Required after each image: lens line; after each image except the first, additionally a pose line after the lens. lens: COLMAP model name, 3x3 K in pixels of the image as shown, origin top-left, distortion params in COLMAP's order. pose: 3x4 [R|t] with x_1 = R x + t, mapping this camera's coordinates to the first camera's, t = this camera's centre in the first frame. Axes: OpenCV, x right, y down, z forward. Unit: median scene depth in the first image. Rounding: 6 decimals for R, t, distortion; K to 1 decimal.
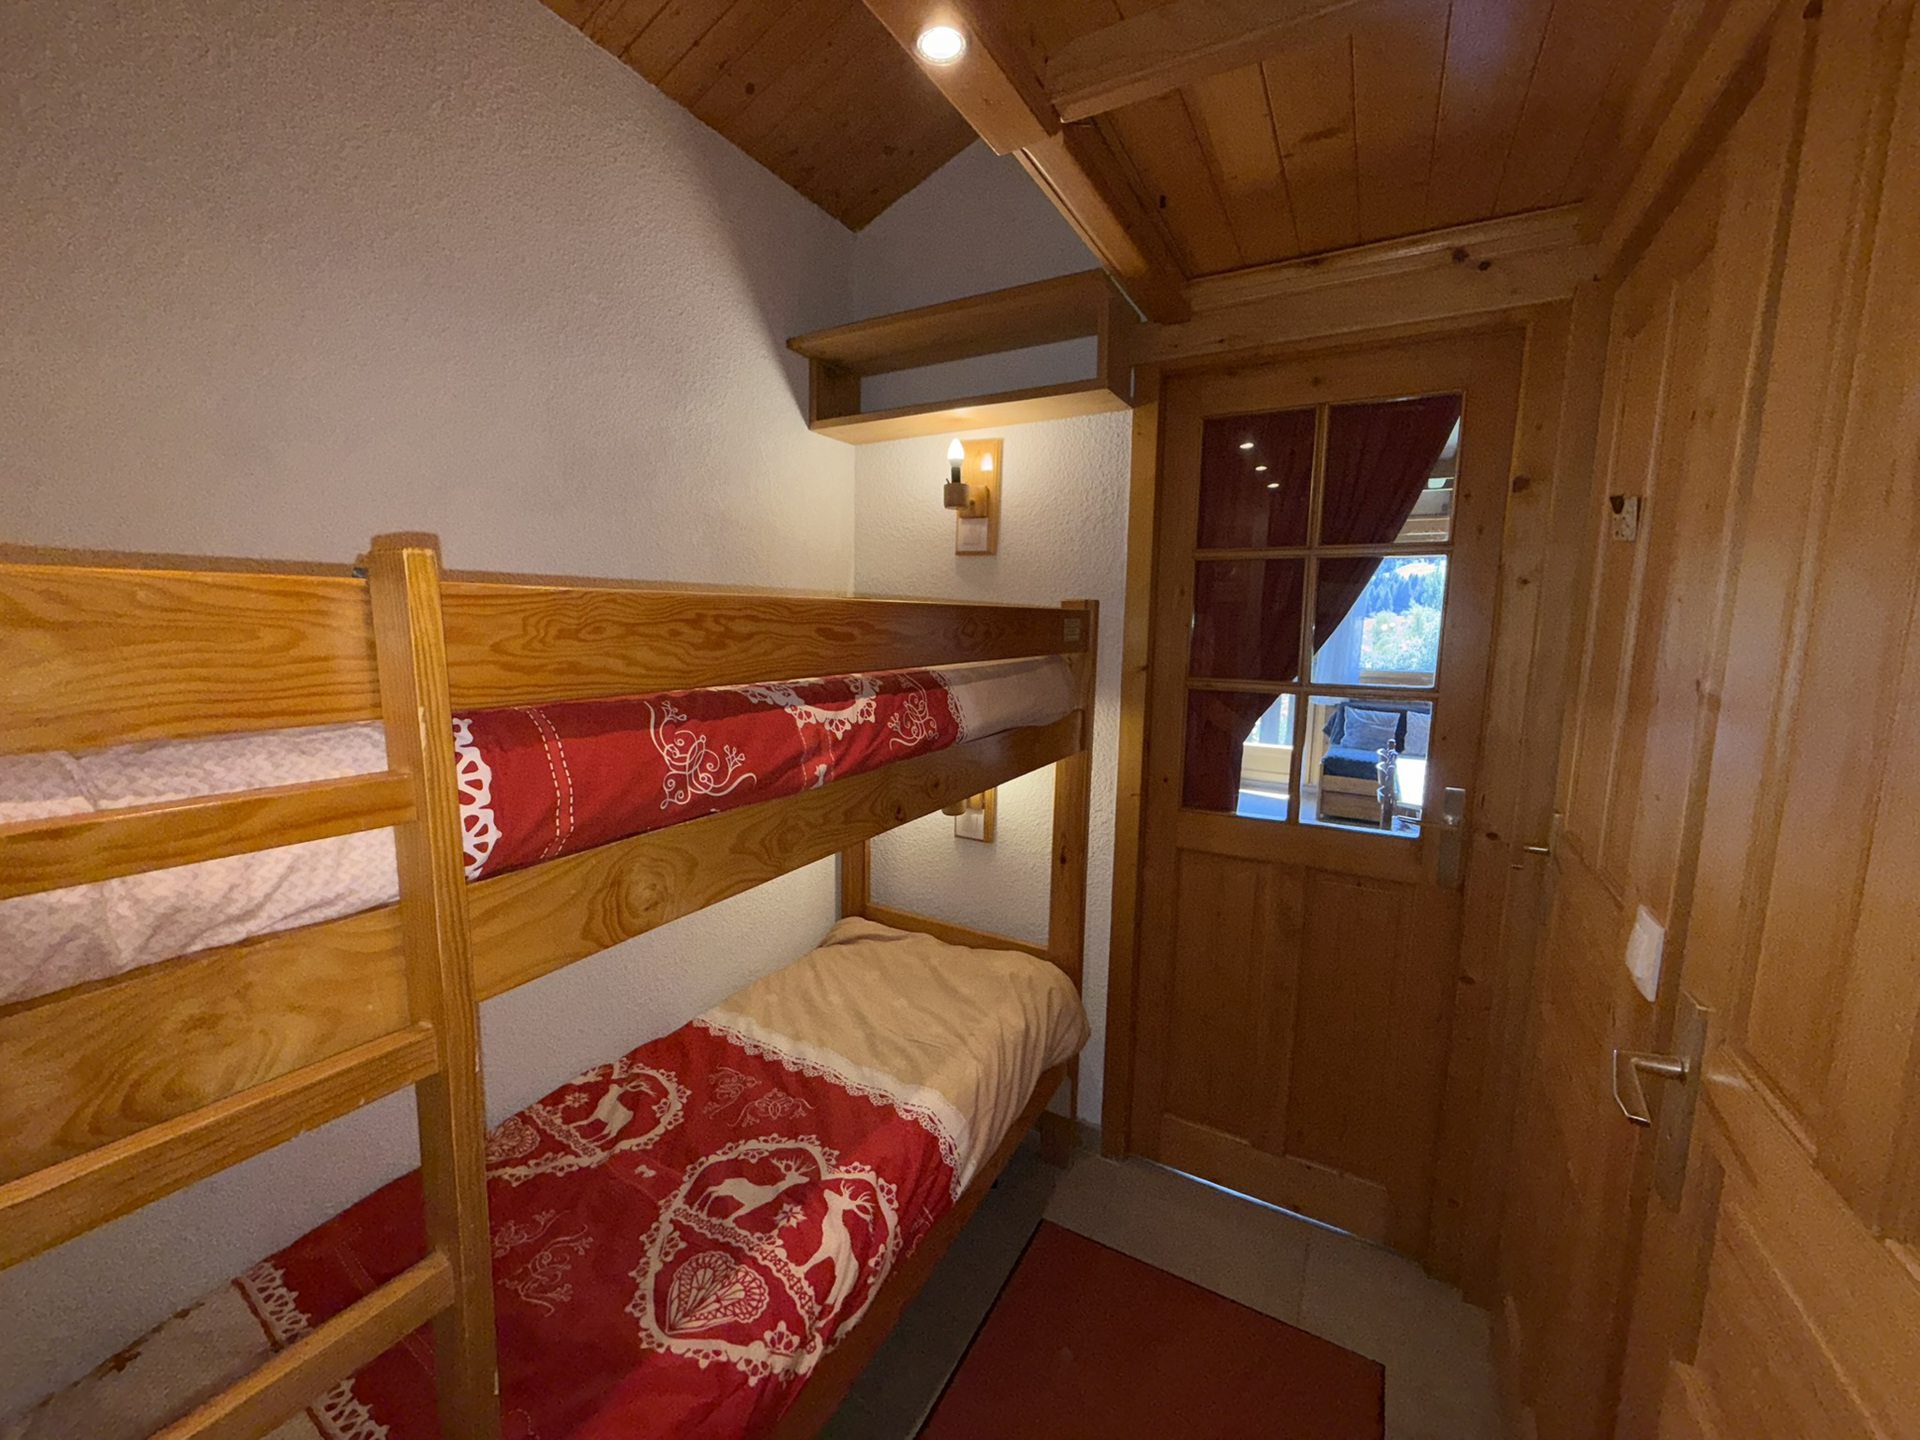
lens RADIAL K [[761.5, 0, 951.4], [0, 761.5, 716.4], [0, 0, 1]] dist [-0.001792, 0.000338]
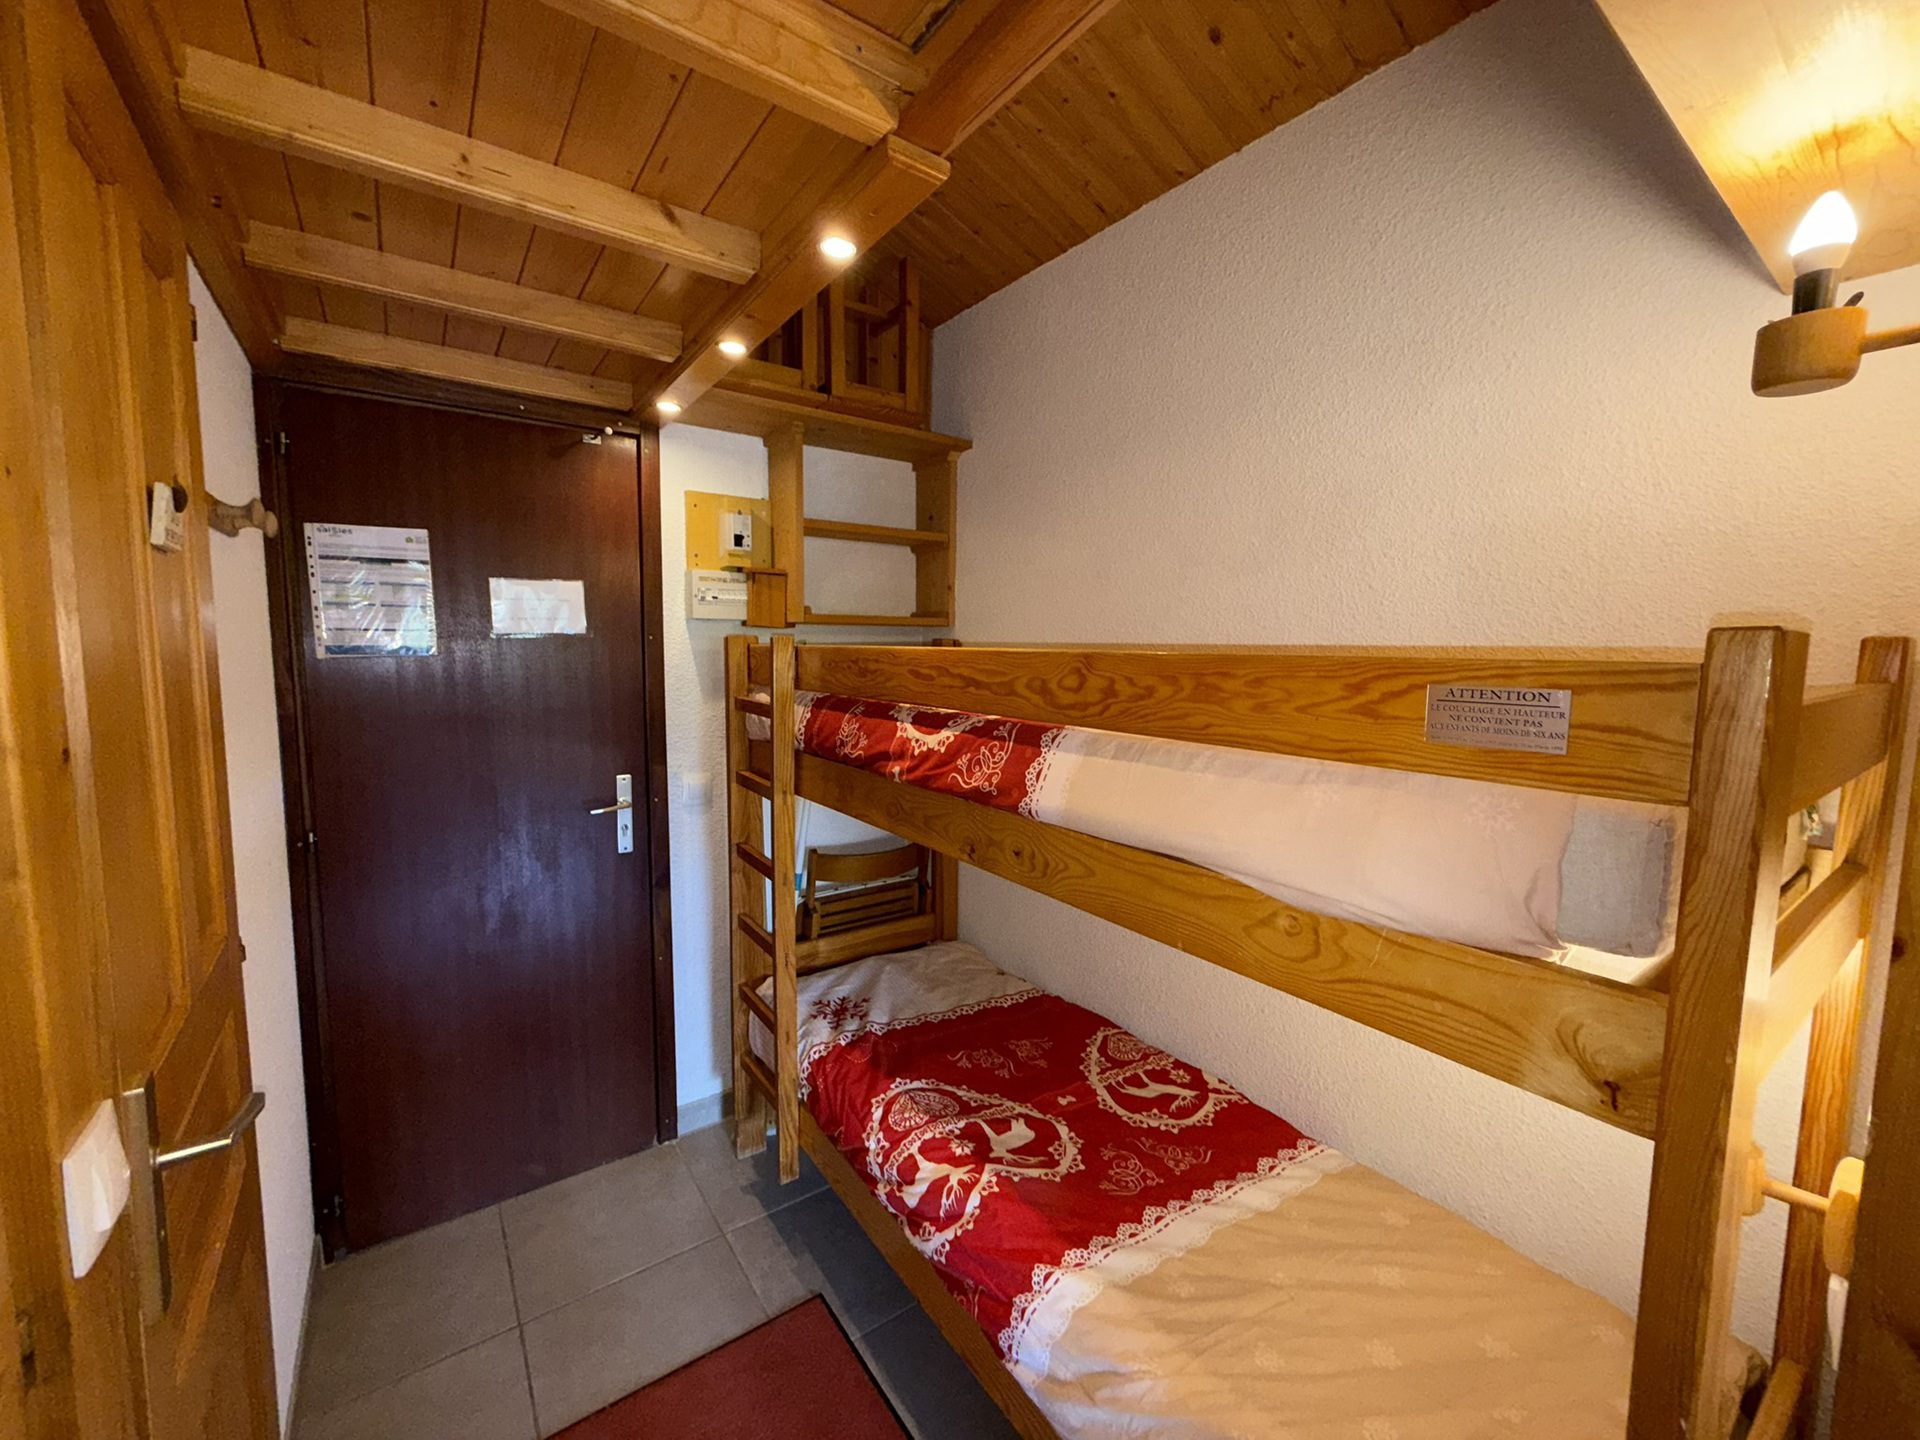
lens RADIAL K [[761.5, 0, 951.4], [0, 761.5, 716.4], [0, 0, 1]] dist [-0.001792, 0.000338]
pose [[-0.425361, 0.063349, -0.902804, 0.902737], [-0.134841, 0.981977, 0.132435, -0.194975], [0.894922, 0.178068, -0.409153, 1.428324]]
